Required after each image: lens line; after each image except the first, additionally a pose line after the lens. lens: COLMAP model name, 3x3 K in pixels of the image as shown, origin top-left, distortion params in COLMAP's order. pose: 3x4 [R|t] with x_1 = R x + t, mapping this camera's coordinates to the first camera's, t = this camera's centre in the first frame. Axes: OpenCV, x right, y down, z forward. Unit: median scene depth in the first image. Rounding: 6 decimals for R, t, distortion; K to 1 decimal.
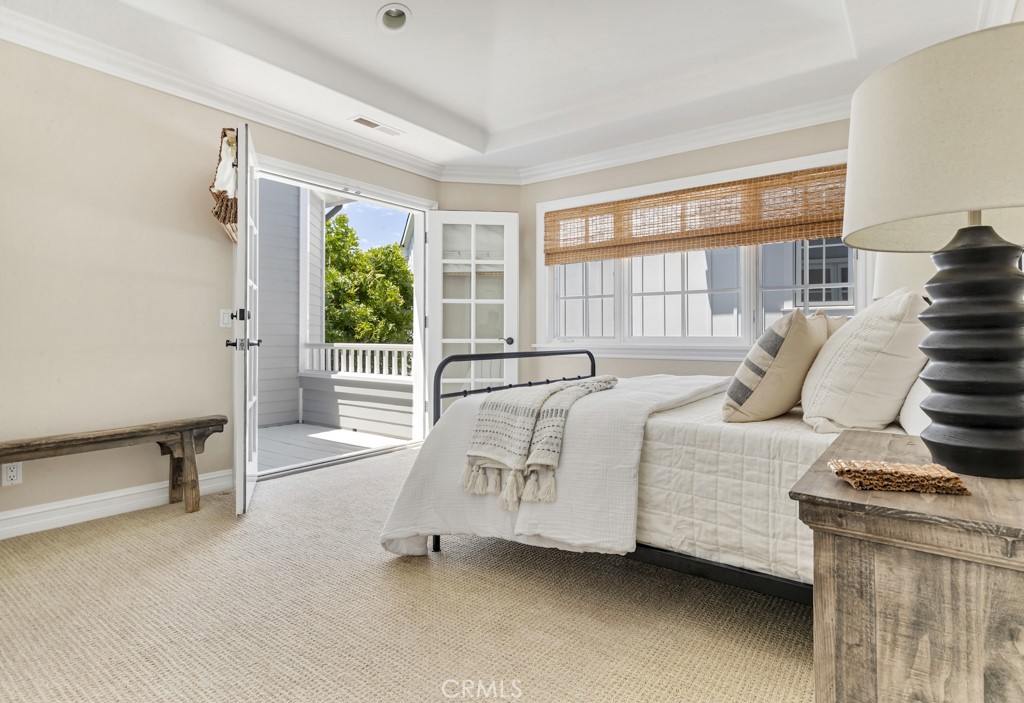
lens RADIAL K [[549.1, 0, 513.8], [0, 549.1, 345.6], [0, 0, 1]] dist [0.000980, 0.000042]
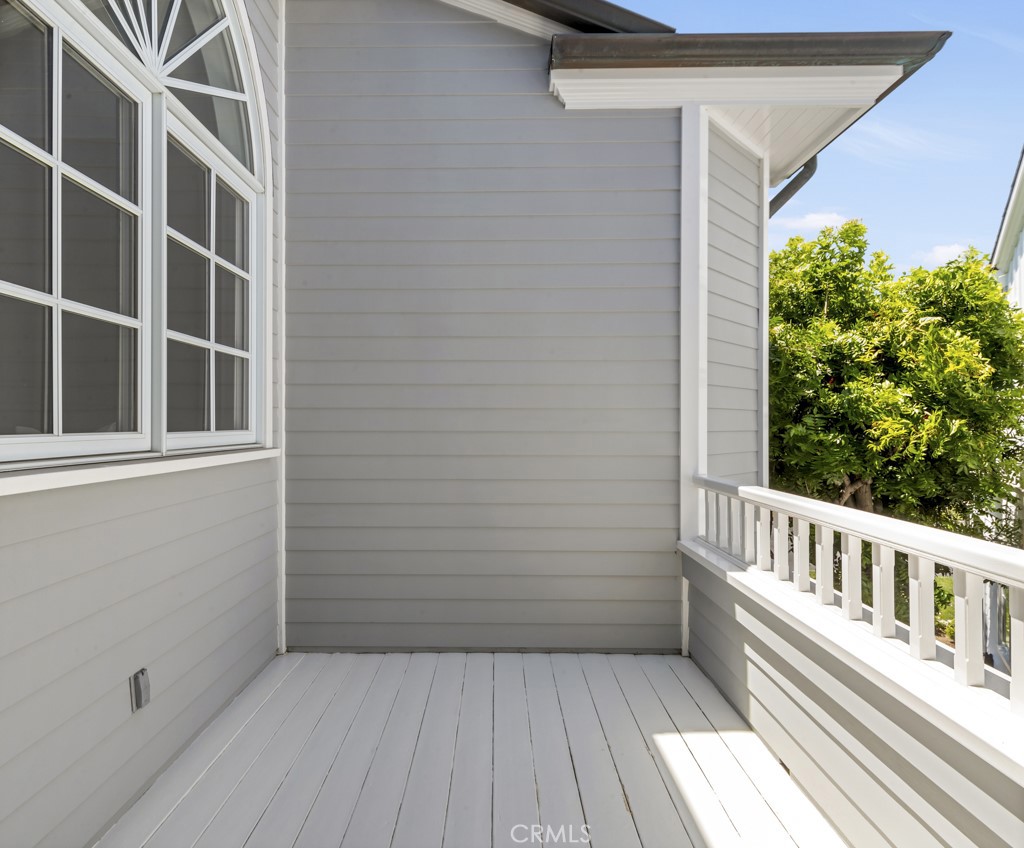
lens RADIAL K [[580.7, 0, 511.1], [0, 580.7, 426.6], [0, 0, 1]] dist [-0.002161, -0.000416]
pose [[0.620891, -0.000986, -0.783896, -0.072943], [-0.012312, 0.999864, -0.011009, -0.023897], [0.783800, 0.016487, 0.620795, 0.398703]]
